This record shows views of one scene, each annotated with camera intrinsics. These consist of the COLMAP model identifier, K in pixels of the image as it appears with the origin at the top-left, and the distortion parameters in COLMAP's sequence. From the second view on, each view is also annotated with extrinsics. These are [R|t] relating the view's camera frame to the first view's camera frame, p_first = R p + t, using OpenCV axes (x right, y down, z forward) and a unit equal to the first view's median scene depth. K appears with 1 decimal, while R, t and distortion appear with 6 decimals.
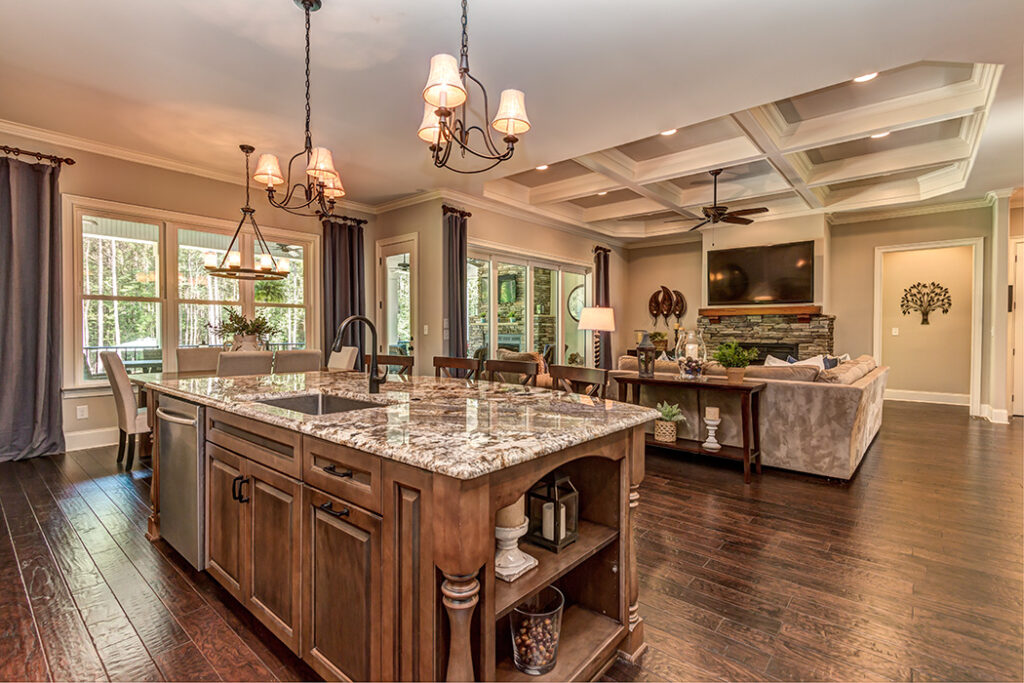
lens RADIAL K [[476.3, 0, 514.3], [0, 476.3, 338.4], [0, 0, 1]] dist [0.002884, 0.000428]
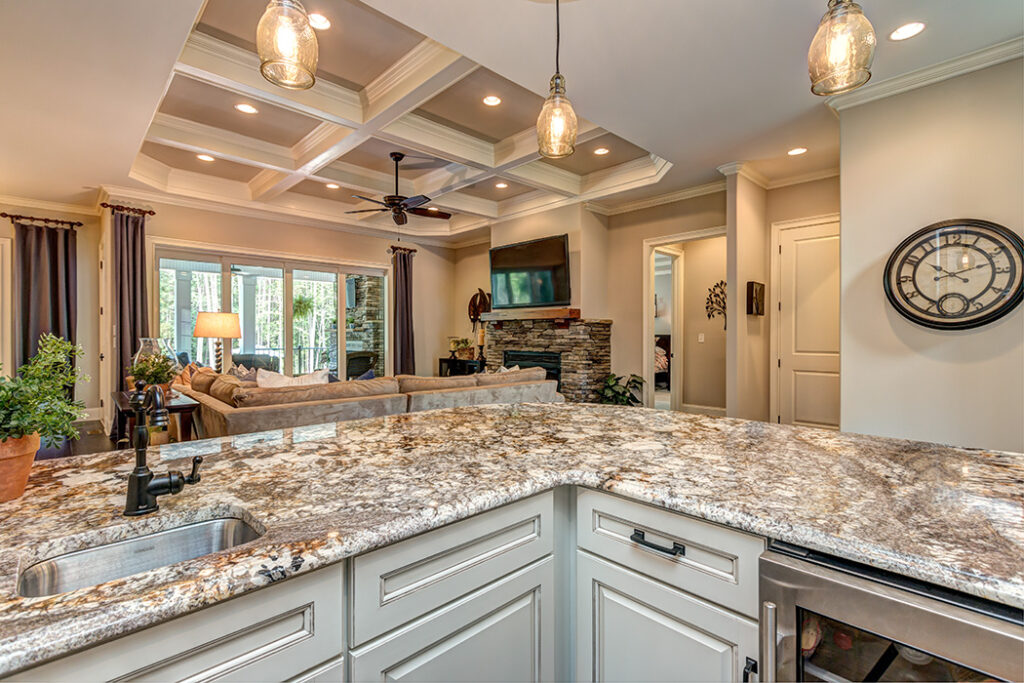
lens RADIAL K [[476.3, 0, 514.3], [0, 476.3, 338.4], [0, 0, 1]] dist [0.002884, 0.000428]
pose [[0.994960, -0.001032, -0.100268, 1.203178], [-0.000236, 0.999920, -0.012643, -0.007215], [0.100273, 0.012603, 0.994880, 0.258005]]
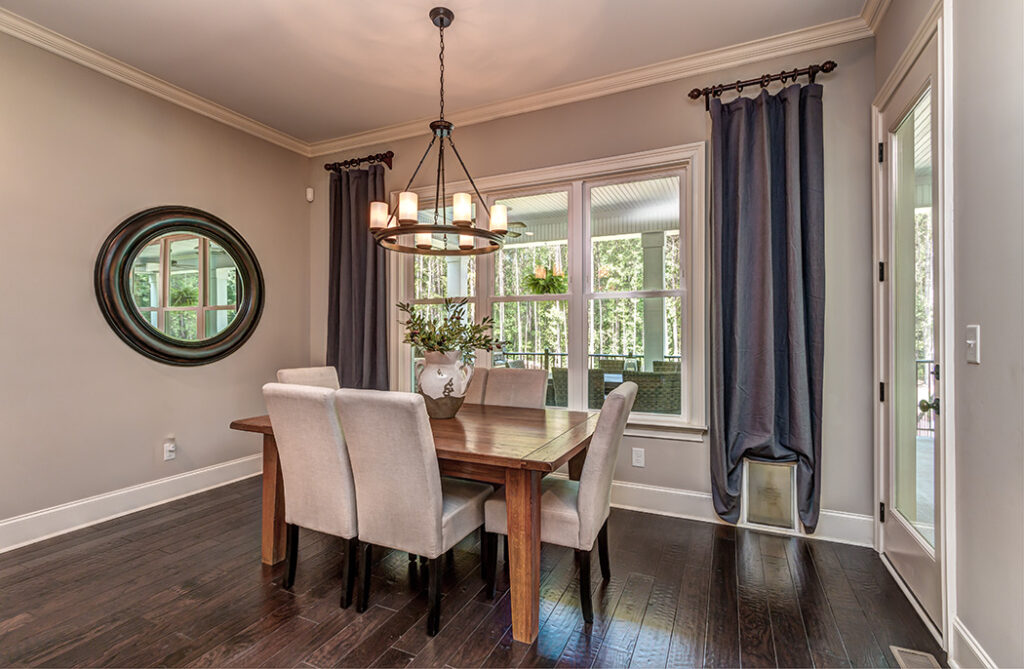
lens RADIAL K [[471.3, 0, 512.0], [0, 471.3, 334.5], [0, 0, 1]] dist [-0.000728, -0.000096]
pose [[0.262192, -0.001789, -0.965014, -0.014975], [-0.013647, 0.999891, -0.005562, -0.034869], [0.964919, 0.014627, 0.262139, 1.206295]]
